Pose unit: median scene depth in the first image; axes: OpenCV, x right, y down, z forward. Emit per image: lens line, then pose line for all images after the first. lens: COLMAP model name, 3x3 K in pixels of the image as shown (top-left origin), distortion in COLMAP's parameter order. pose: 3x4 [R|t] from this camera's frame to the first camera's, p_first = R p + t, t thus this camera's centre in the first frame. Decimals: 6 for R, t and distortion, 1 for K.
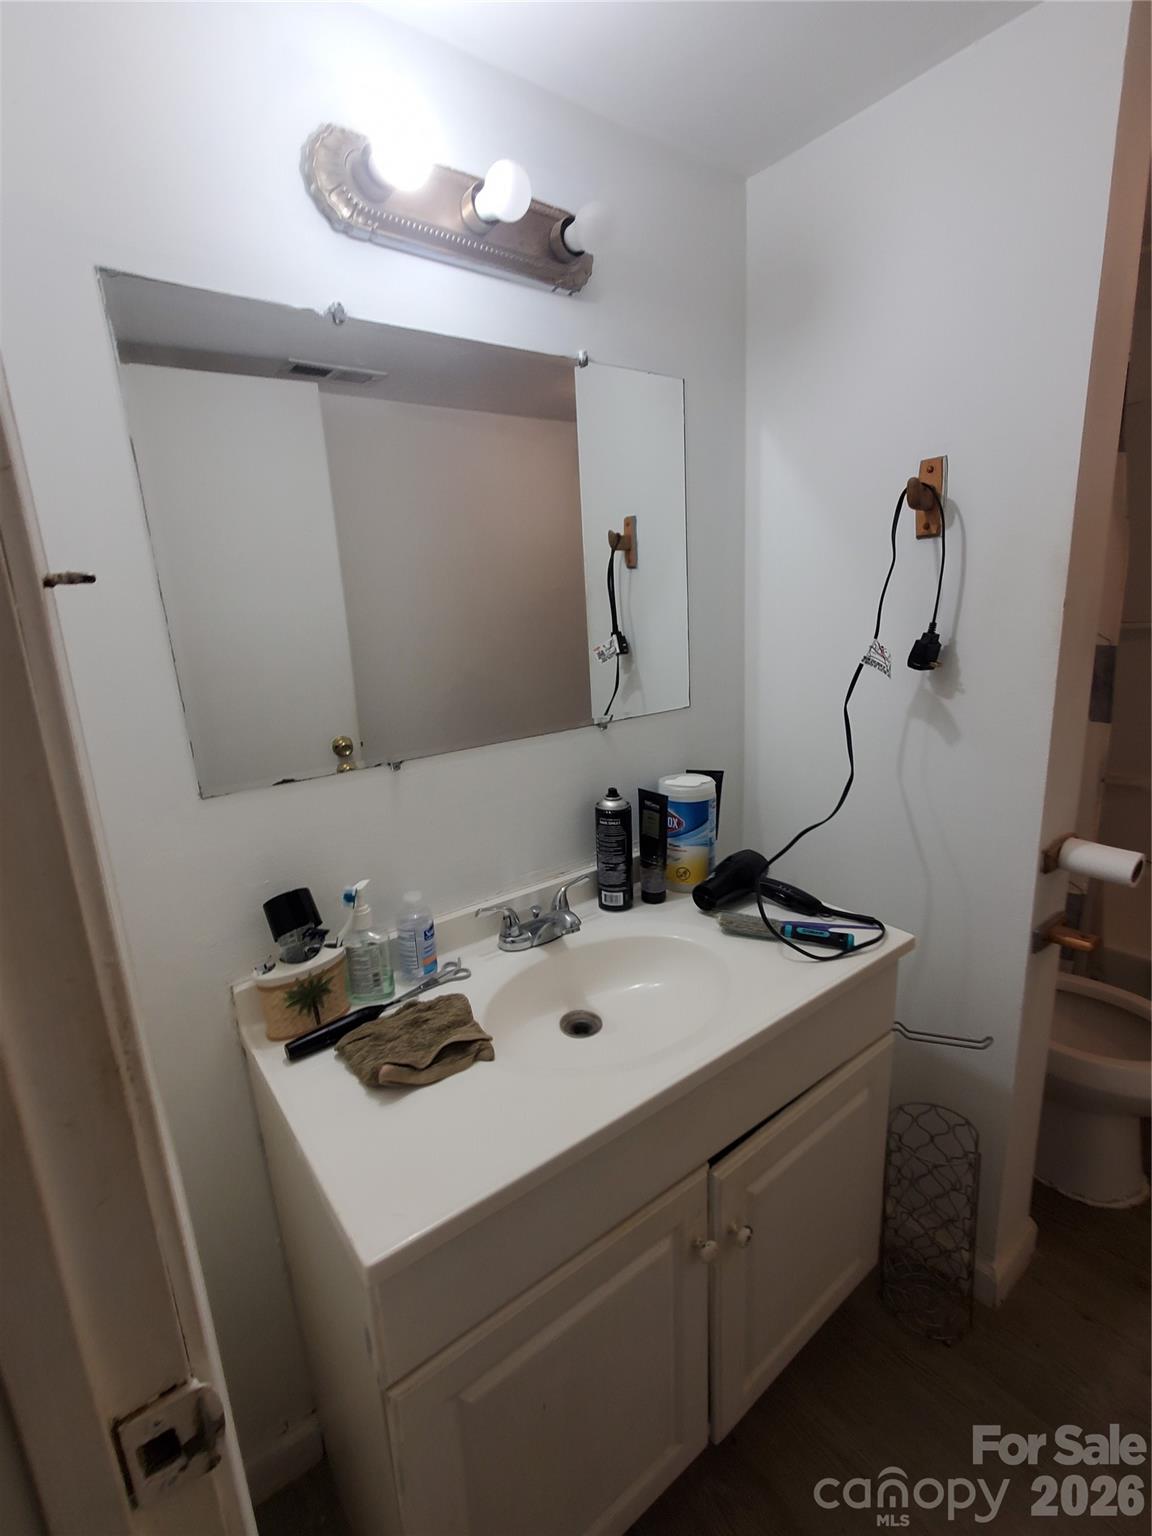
lens RADIAL K [[708.1, 0, 563.0], [0, 708.1, 776.0], [0, 0, 1]] dist [-0.000253, 0.000397]
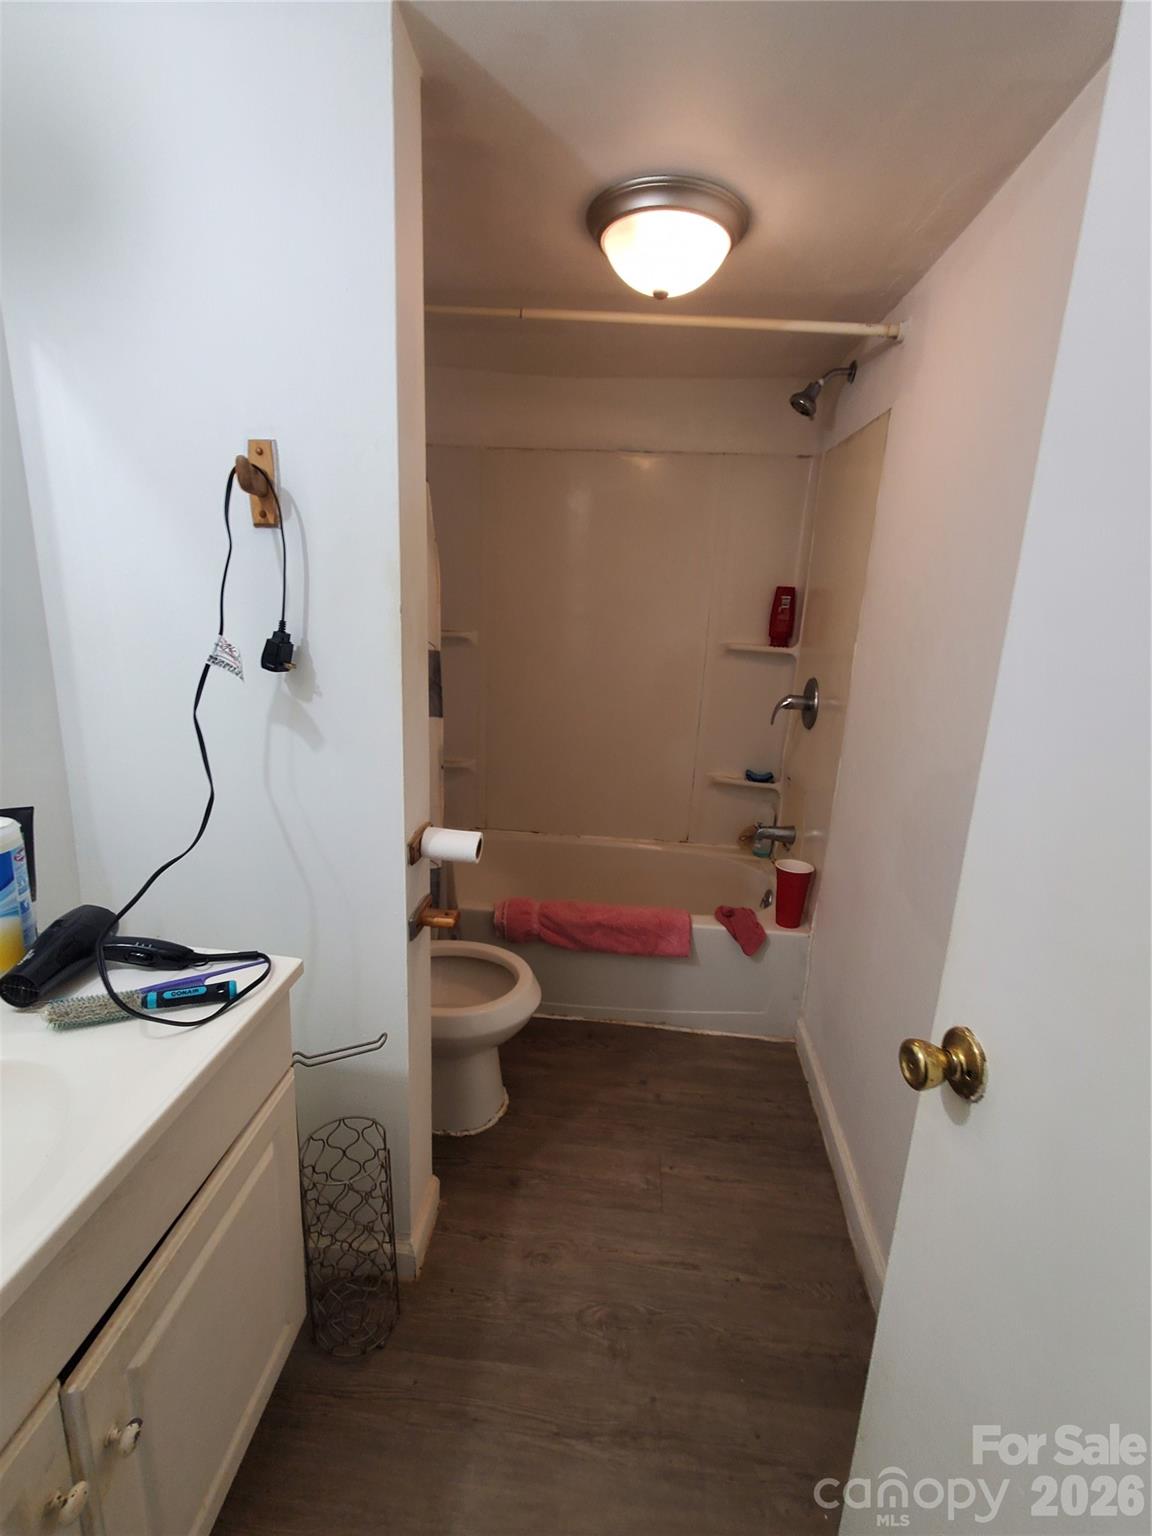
lens RADIAL K [[708.1, 0, 563.0], [0, 708.1, 776.0], [0, 0, 1]] dist [-0.000253, 0.000397]
pose [[0.673071, -0.101248, 0.732615, 0.069252], [0.098168, 0.994050, 0.047189, -0.022110], [-0.733034, 0.040157, 0.679006, 0.108012]]
